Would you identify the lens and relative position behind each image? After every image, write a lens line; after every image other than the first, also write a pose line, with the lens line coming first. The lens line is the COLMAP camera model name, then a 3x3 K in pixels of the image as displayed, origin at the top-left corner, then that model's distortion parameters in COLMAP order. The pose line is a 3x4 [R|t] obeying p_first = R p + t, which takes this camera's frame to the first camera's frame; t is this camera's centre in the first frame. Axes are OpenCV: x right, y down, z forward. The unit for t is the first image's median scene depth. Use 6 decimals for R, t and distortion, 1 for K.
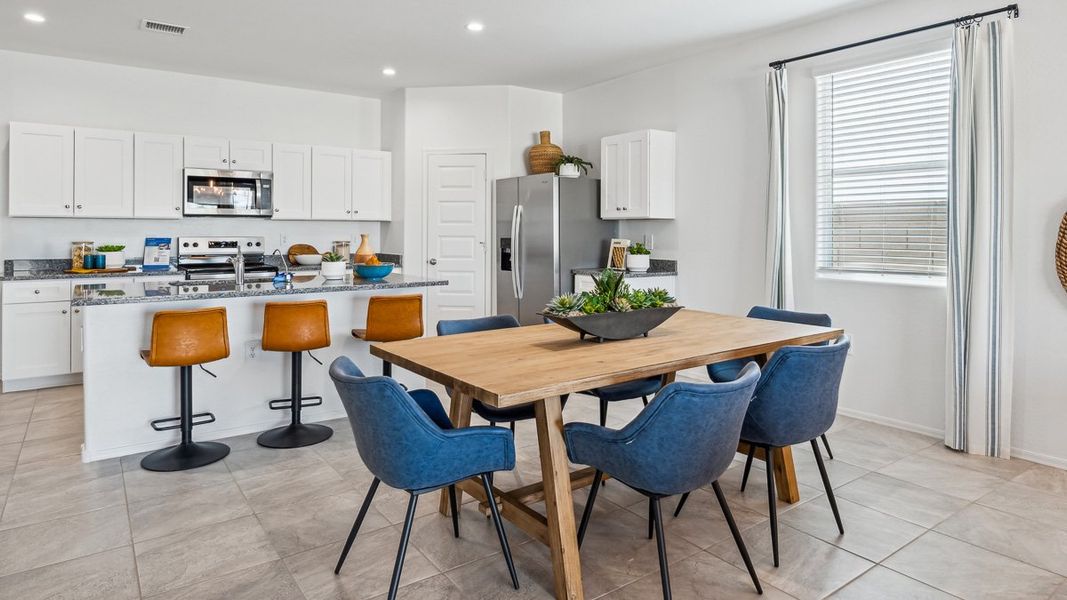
lens RADIAL K [[615.5, 0, 535.4], [0, 615.5, 234.5], [0, 0, 1]] dist [-0.002724, -0.000463]
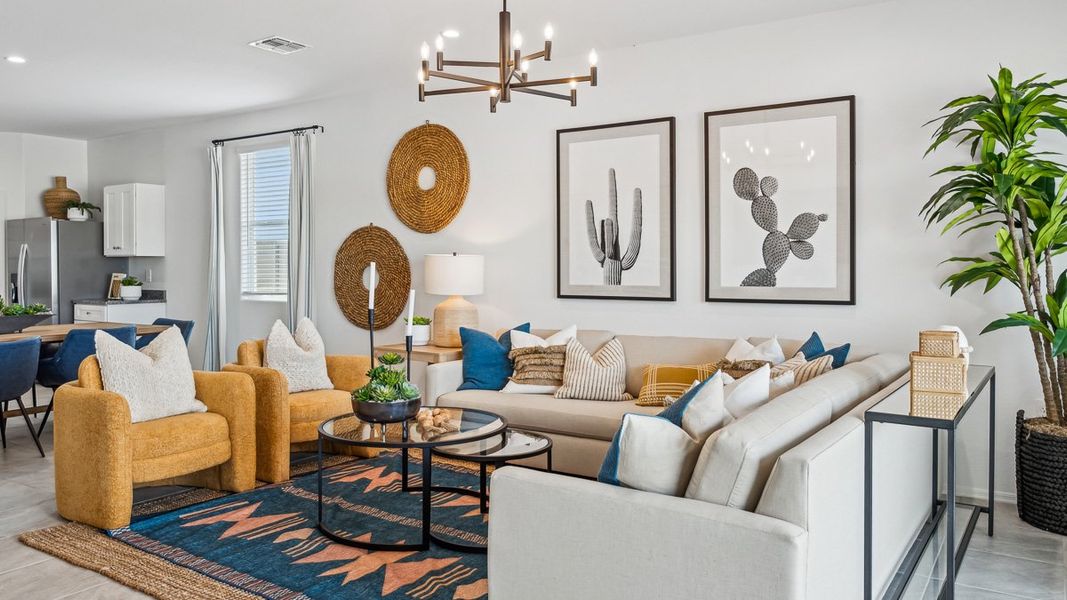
lens RADIAL K [[786.4, 0, 535.8], [0, 786.4, 268.8], [0, 0, 1]] dist [0.004009, 0.000454]
pose [[0.939306, -0.007696, 0.342994, 0.366473], [0.007859, 0.999969, 0.000916, 0.003793], [-0.342990, 0.001835, 0.939337, -0.690598]]
